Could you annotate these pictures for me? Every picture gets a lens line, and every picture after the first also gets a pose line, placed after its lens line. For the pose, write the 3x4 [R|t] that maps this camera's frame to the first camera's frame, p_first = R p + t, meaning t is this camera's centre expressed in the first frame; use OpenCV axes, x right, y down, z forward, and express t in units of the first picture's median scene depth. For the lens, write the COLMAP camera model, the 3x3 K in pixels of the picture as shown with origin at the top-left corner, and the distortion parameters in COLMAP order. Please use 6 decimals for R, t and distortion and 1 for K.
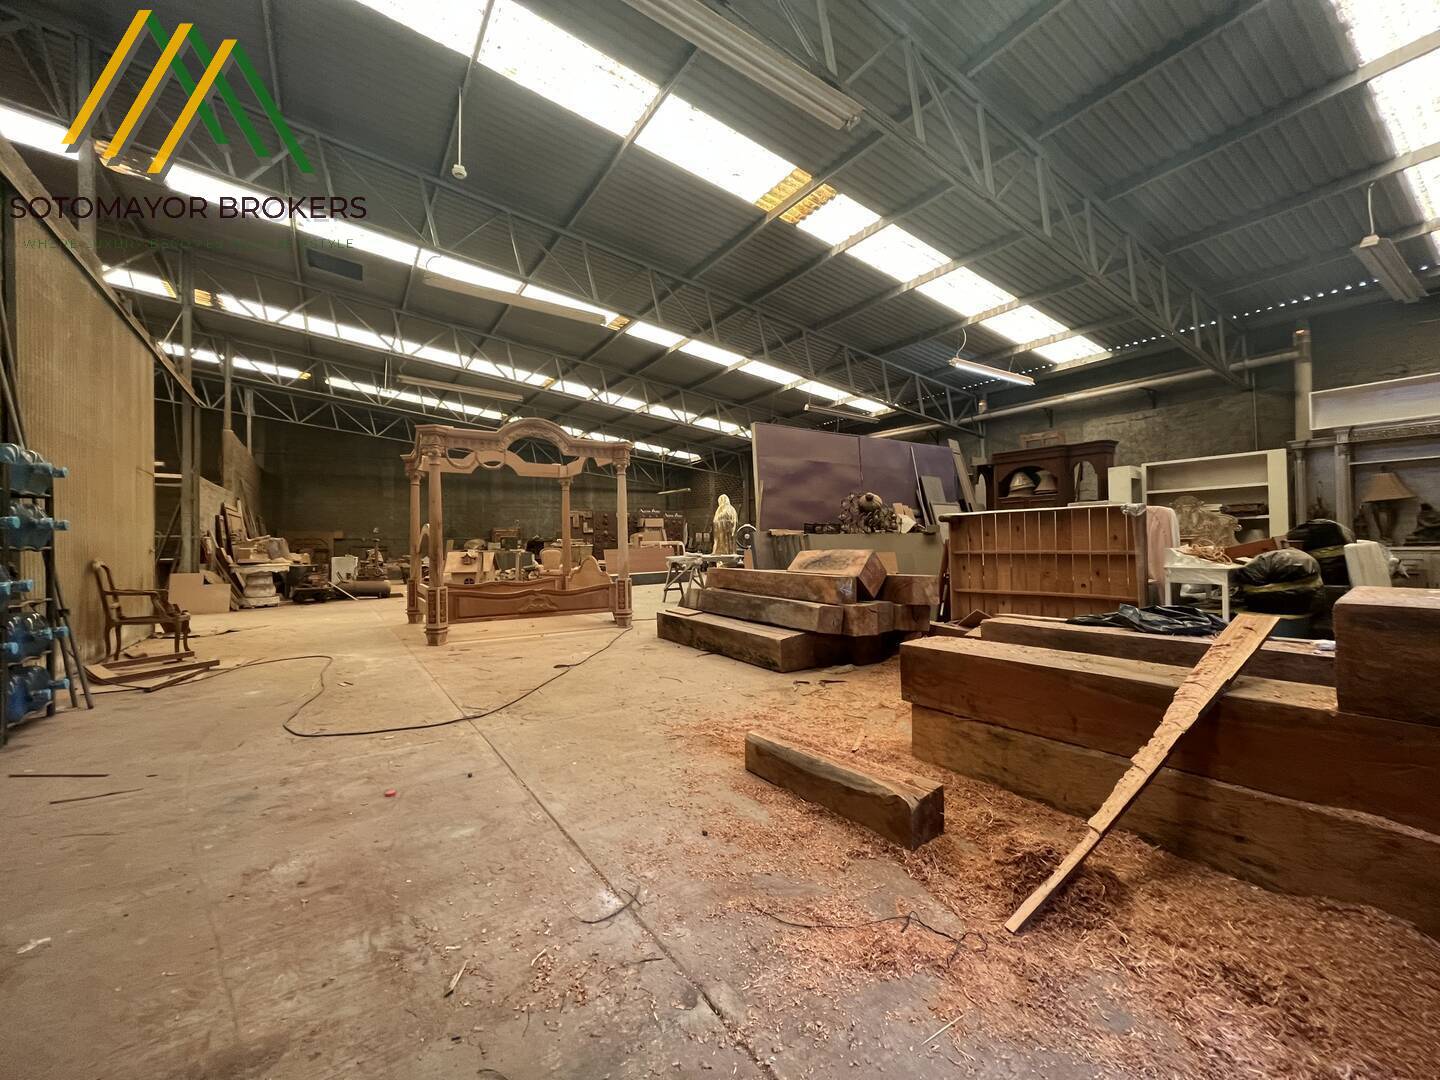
lens RADIAL K [[586.3, 0, 718.4], [0, 586.3, 539.1], [0, 0, 1]] dist [-0.002457, -0.000098]
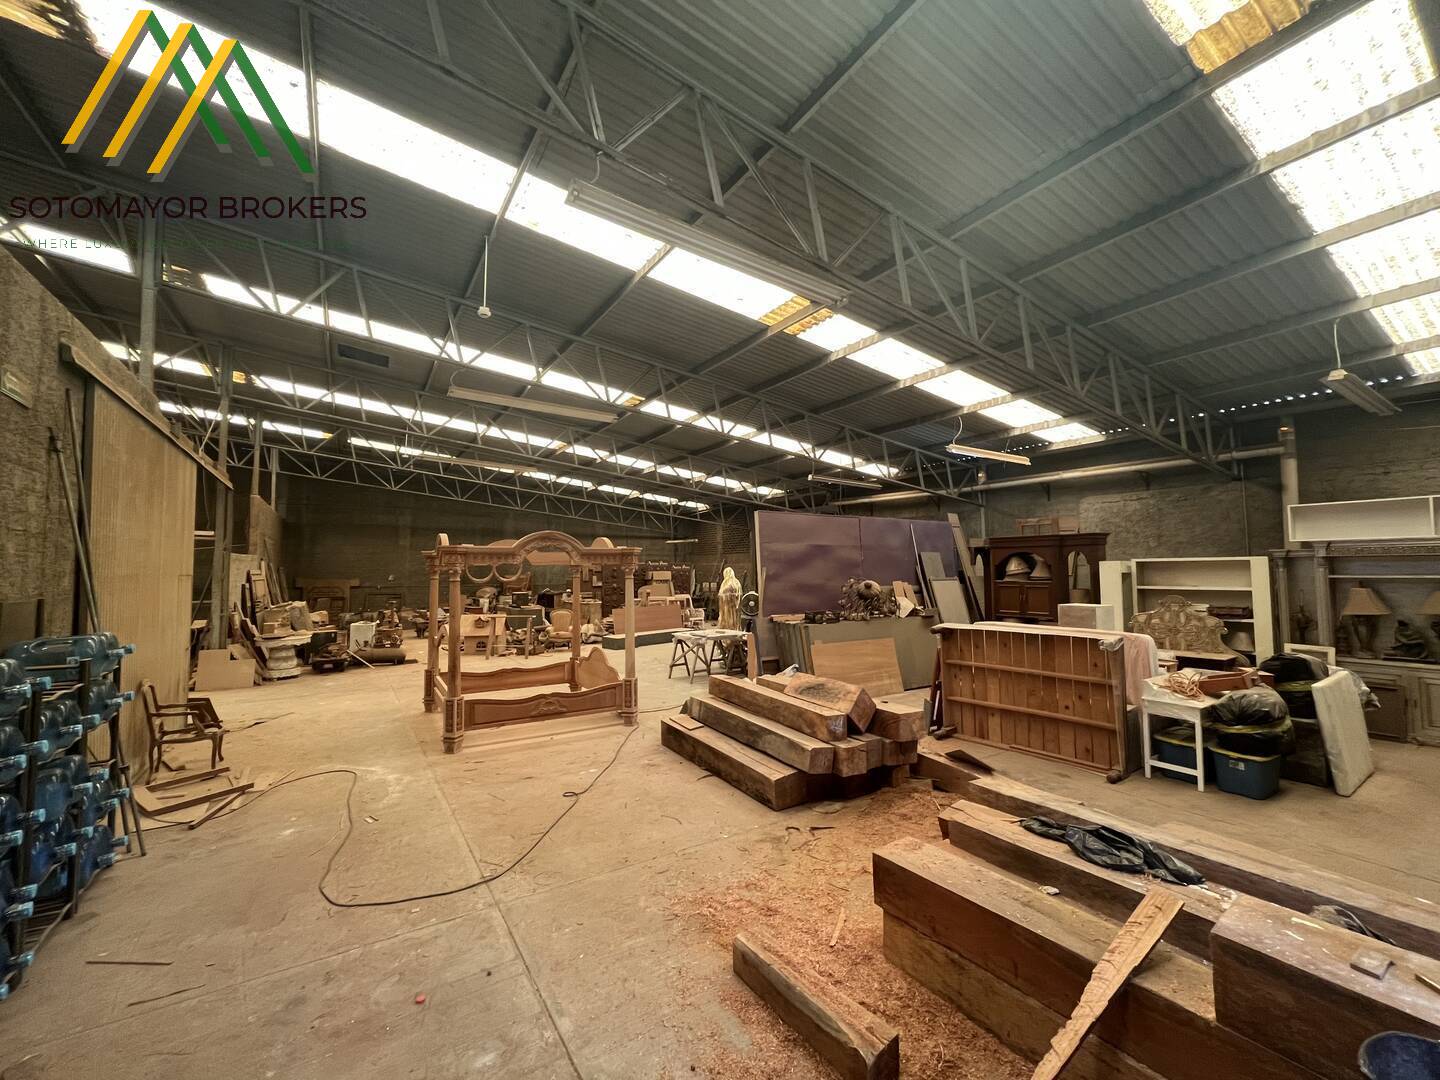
lens RADIAL K [[586.3, 0, 718.4], [0, 586.3, 538.8], [0, 0, 1]] dist [-0.002457, -0.000098]
pose [[0.999856, 0.006948, -0.015505, 0.010678], [-0.007584, 0.999118, -0.041300, -0.140767], [0.015204, 0.041412, 0.999026, -0.056209]]
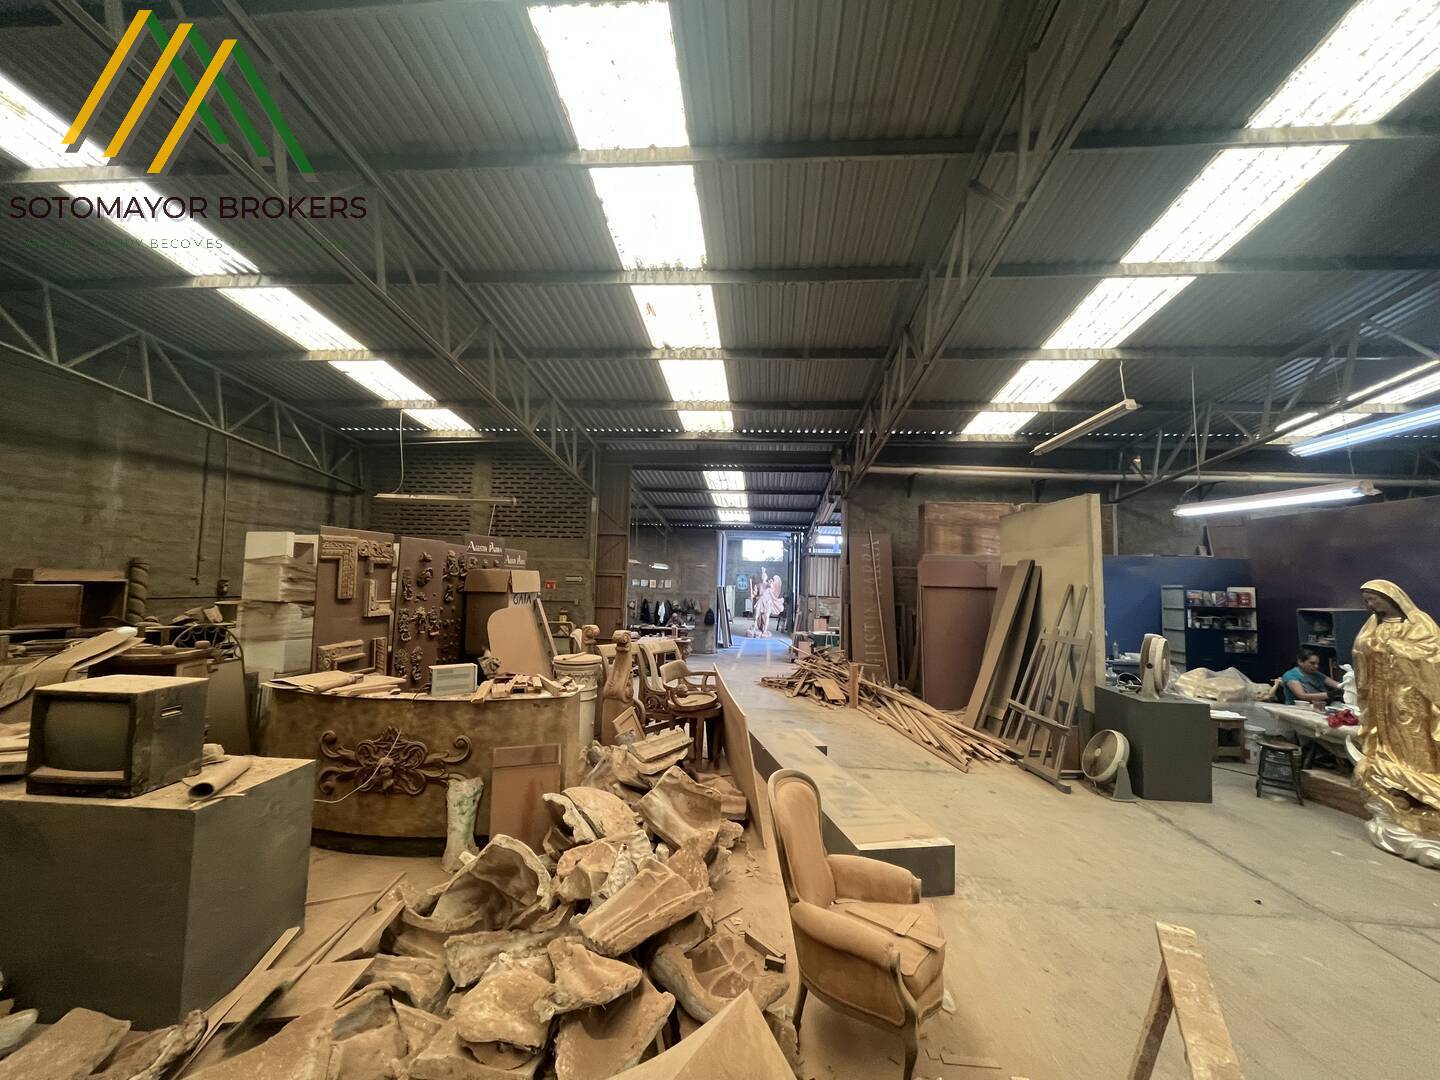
lens RADIAL K [[586.3, 0, 713.9], [0, 586.3, 538.7], [0, 0, 1]] dist [-0.002457, -0.000098]
pose [[0.618318, 0.083811, 0.781447, -0.925838], [-0.043462, 0.996423, -0.072478, -0.092486], [-0.784726, 0.010851, 0.619748, 1.864229]]
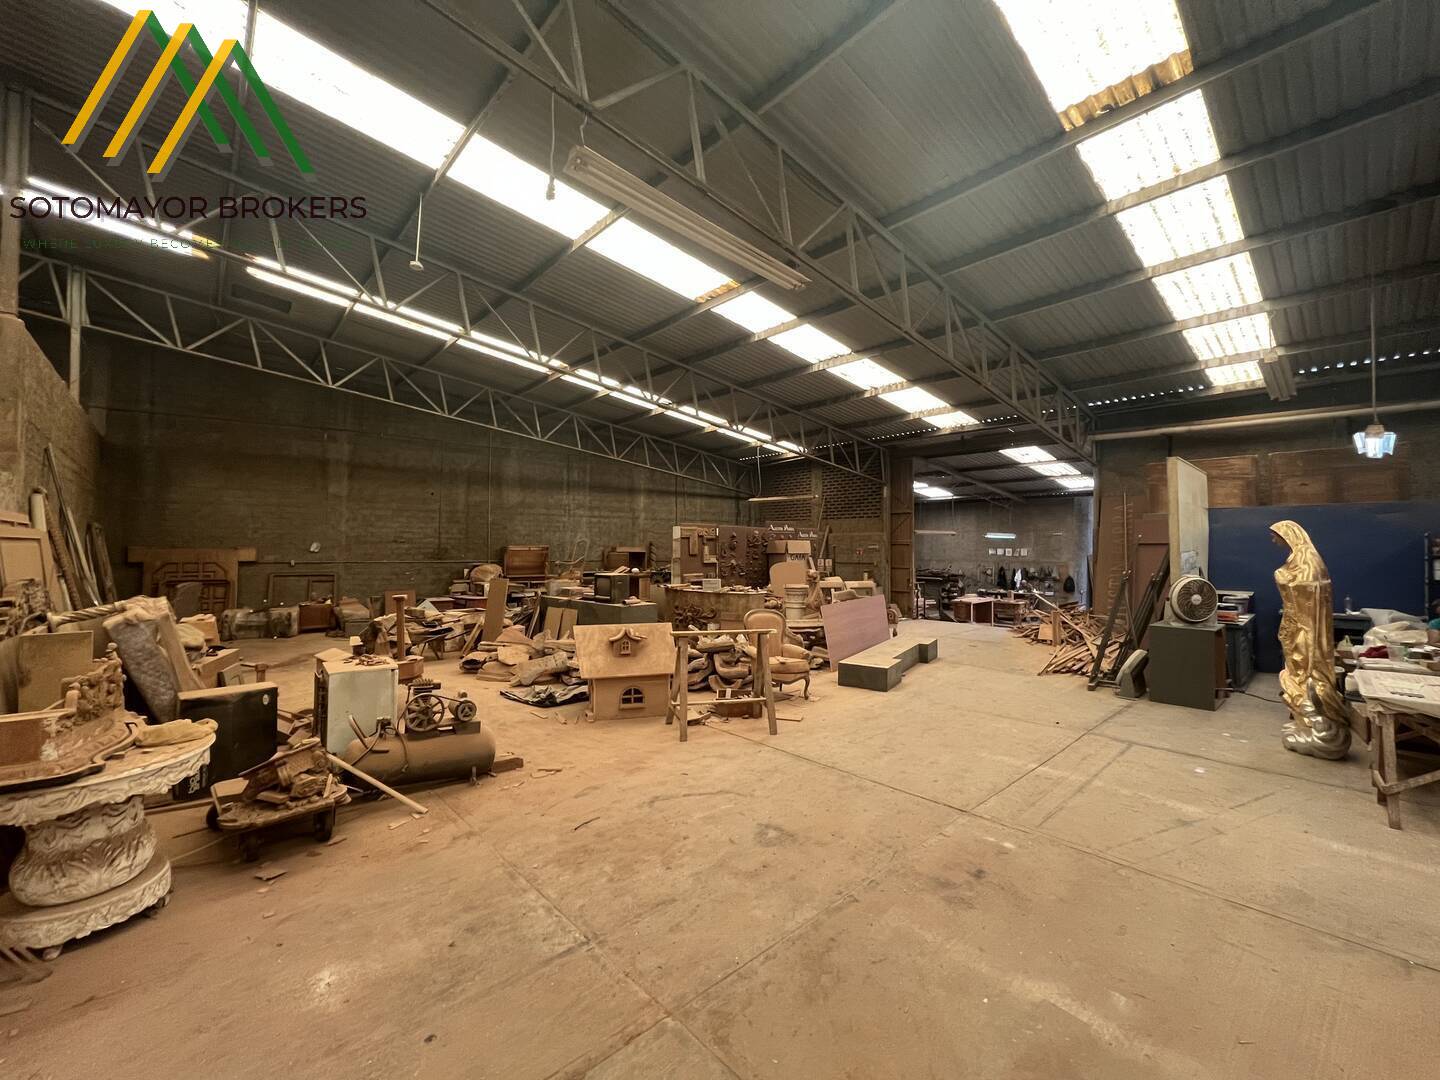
lens RADIAL K [[586.3, 0, 713.5], [0, 586.3, 541.2], [0, 0, 1]] dist [-0.002457, -0.000098]
pose [[0.988714, 0.019404, 0.148551, -0.828406], [-0.018925, 0.999810, -0.004634, -0.082930], [-0.148613, 0.001771, 0.988894, 1.057667]]
